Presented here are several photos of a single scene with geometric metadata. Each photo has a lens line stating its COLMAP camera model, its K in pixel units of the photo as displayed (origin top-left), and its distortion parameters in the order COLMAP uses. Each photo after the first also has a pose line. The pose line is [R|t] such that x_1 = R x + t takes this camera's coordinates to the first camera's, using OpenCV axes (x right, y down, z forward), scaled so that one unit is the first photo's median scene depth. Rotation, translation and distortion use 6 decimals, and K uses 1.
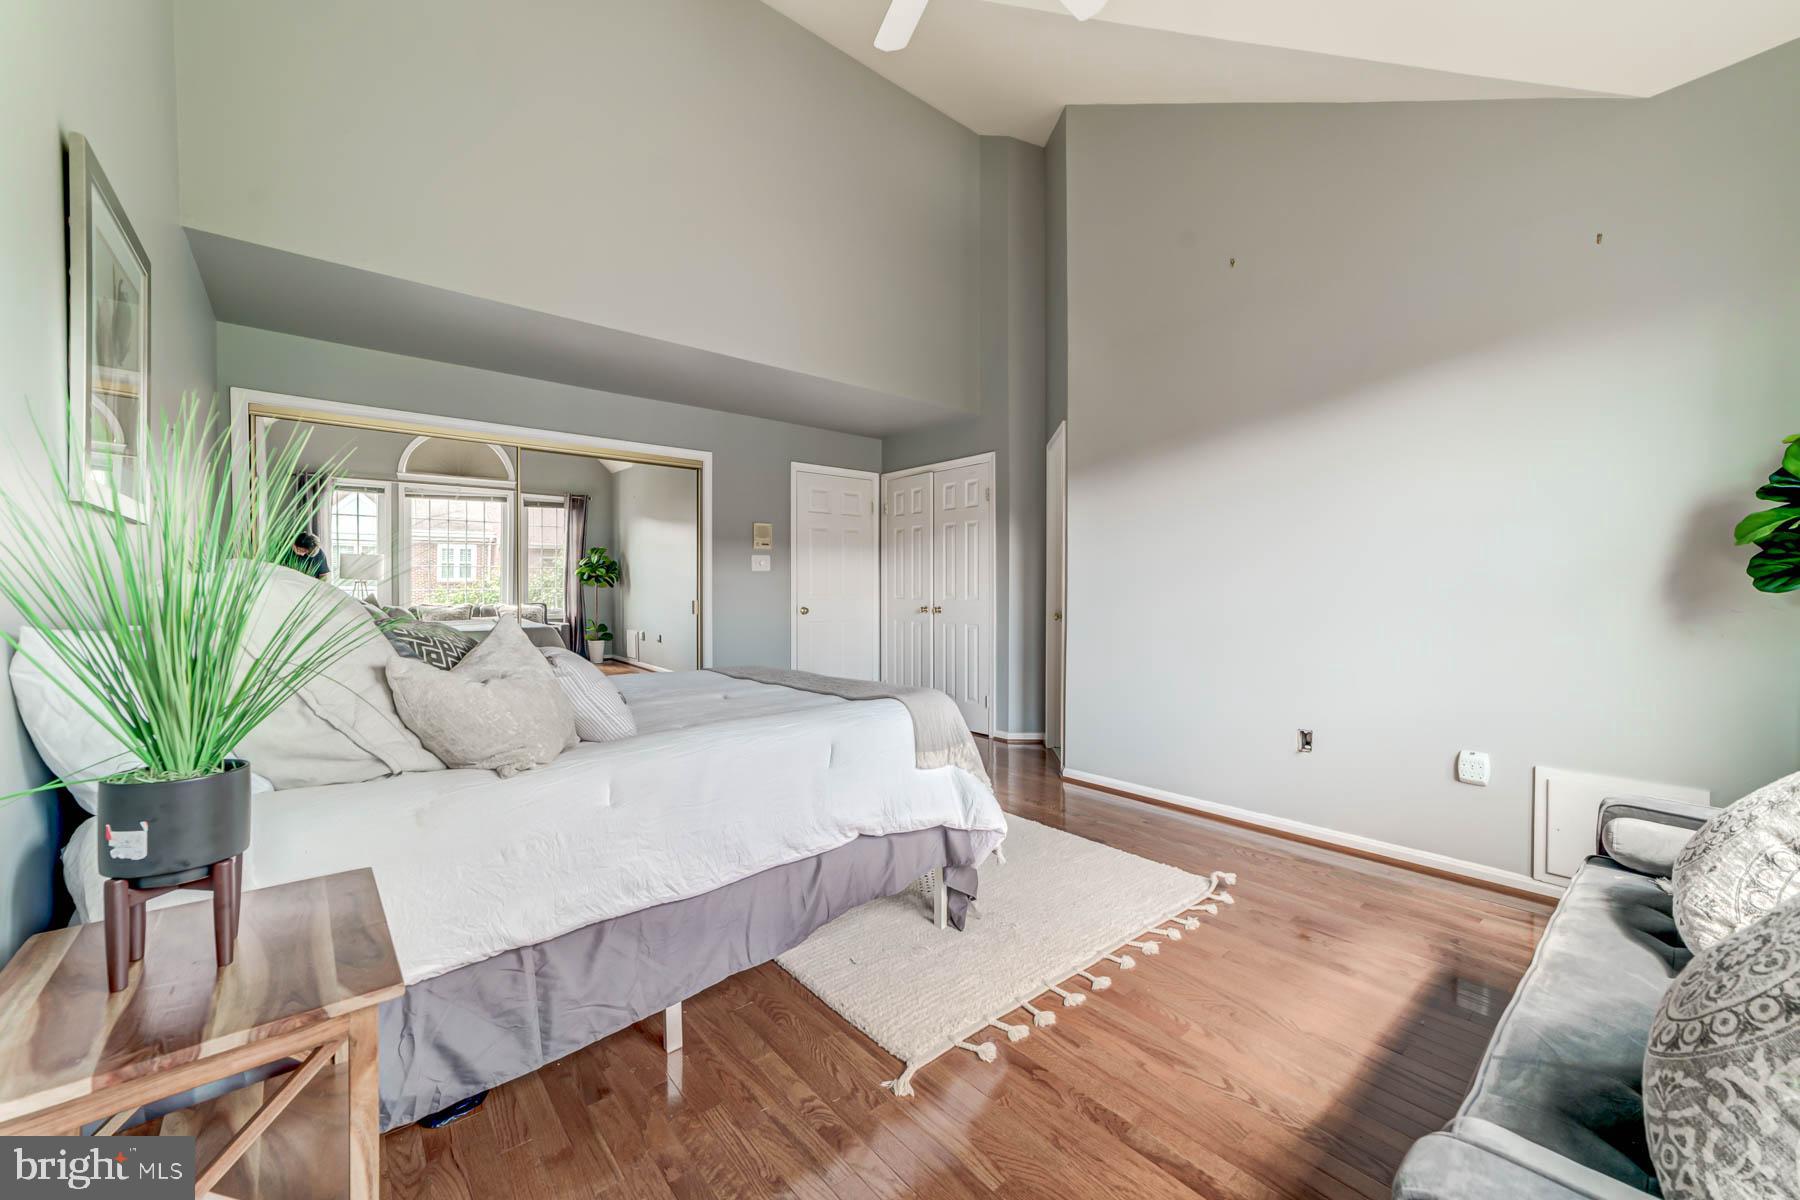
lens RADIAL K [[701.6, 0, 912.7], [0, 701.6, 603.5], [0, 0, 1]] dist [-0.001616, 0.000005]
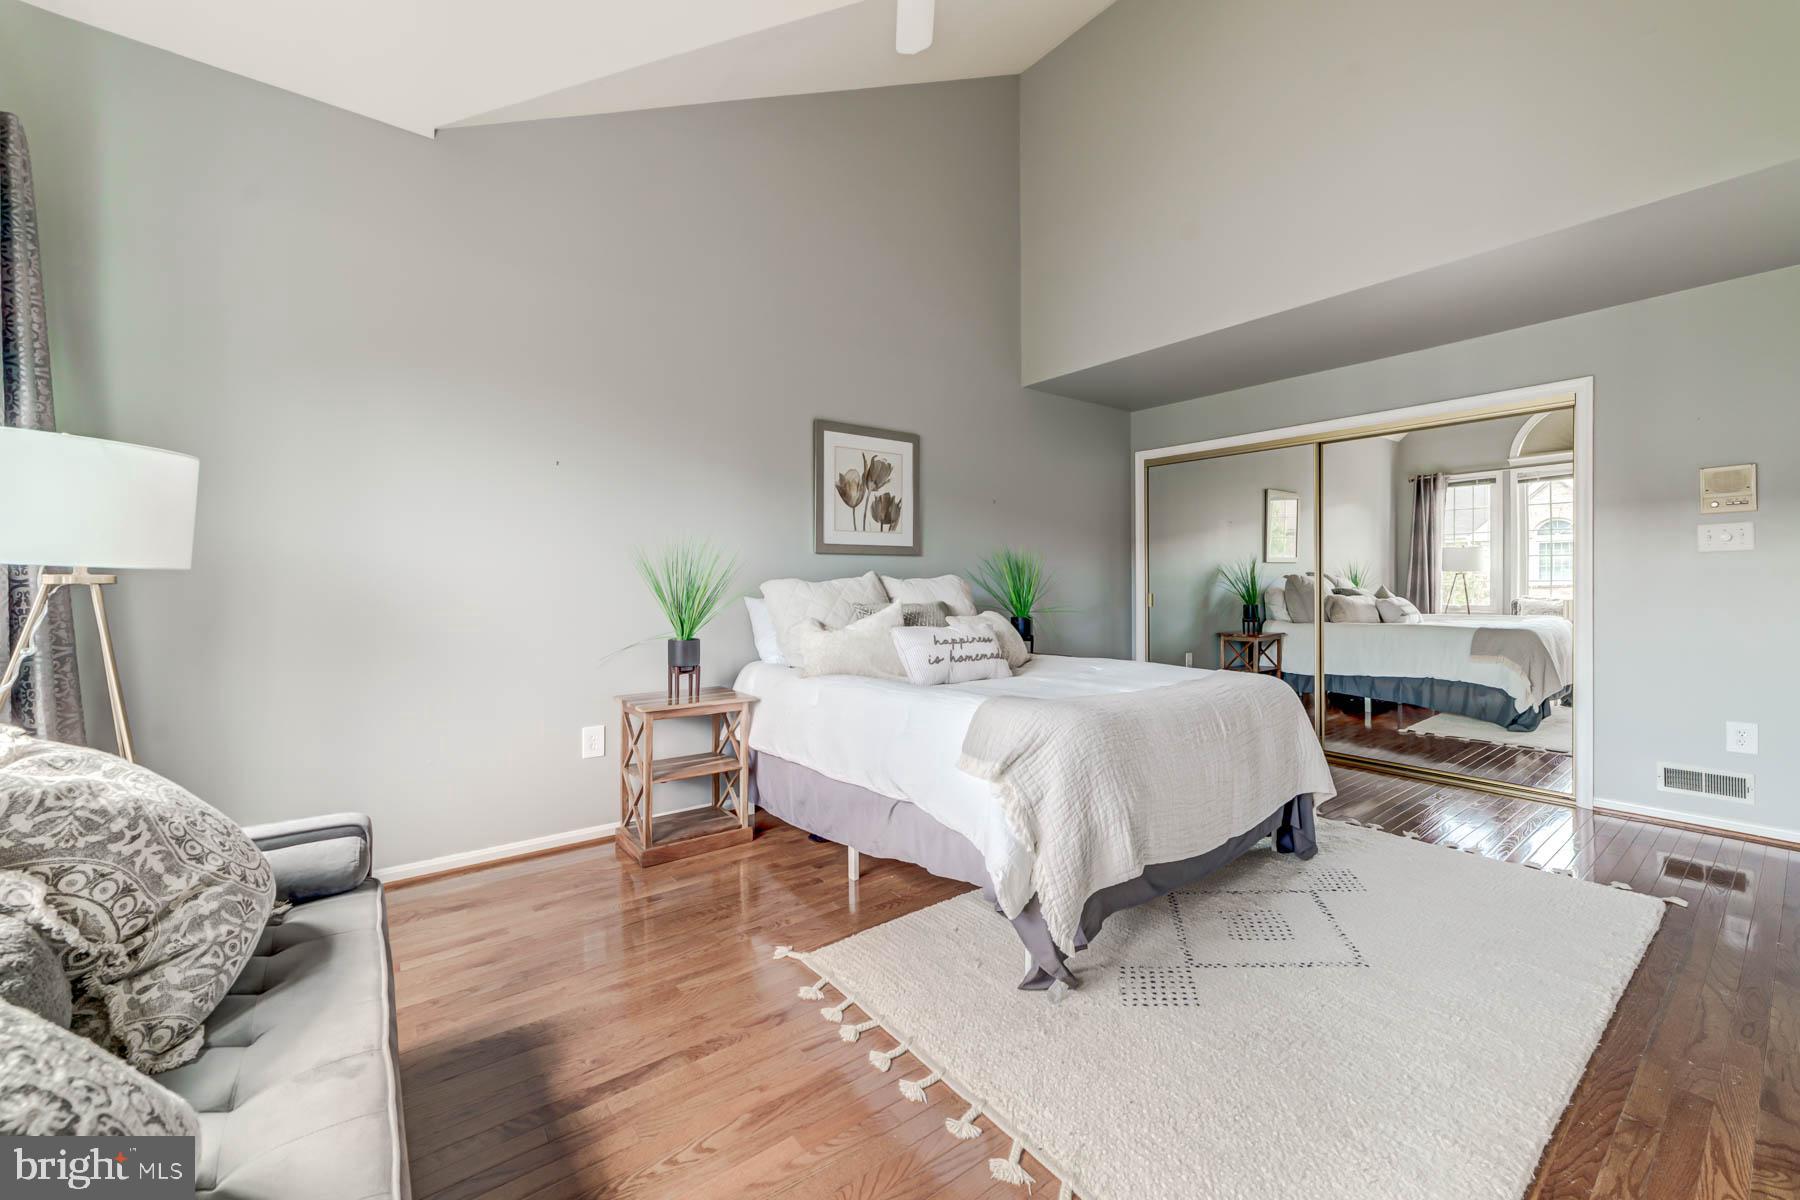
lens RADIAL K [[691.9, 0, 901.5], [0, 691.9, 584.8], [0, 0, 1]] dist [-0.002518, 0.000196]
pose [[-0.047051, 0.002392, -0.998890, 1.038103], [-0.018190, 0.999829, 0.003251, -0.023981], [0.998727, 0.018323, -0.047000, 1.015734]]
